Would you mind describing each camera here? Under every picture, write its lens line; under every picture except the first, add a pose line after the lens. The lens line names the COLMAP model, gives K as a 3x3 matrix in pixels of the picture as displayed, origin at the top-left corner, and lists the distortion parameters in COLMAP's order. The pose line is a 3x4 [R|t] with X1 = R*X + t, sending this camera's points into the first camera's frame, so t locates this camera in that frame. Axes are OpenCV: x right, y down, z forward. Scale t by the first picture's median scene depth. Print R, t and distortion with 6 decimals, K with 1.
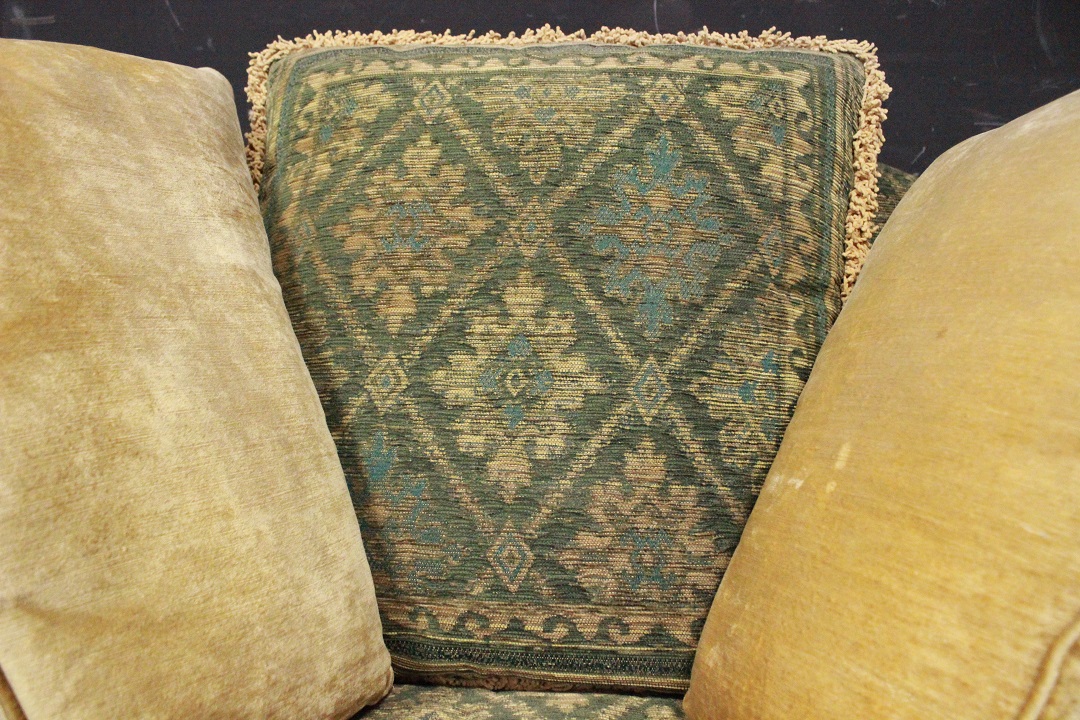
lens RADIAL K [[897.1, 0, 535.2], [0, 897.1, 366.5], [0, 0, 1]] dist [-0.173087, 0.145806]
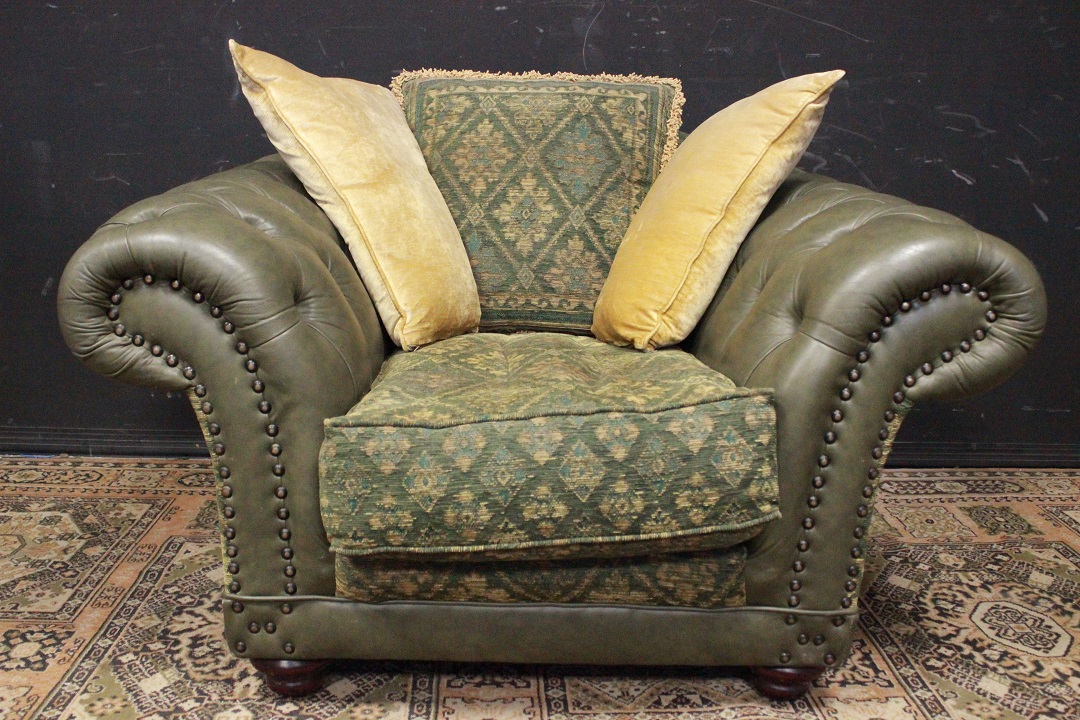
lens RADIAL K [[1017.2, 0, 539.3], [0, 1017.2, 359.3], [0, 0, 1]] dist [-0.105079, 0.000000]
pose [[0.997205, -0.000474, 0.074717, -0.196529], [0.001721, 0.999860, -0.016627, 0.469033], [-0.074699, 0.016709, 0.997066, -1.865385]]
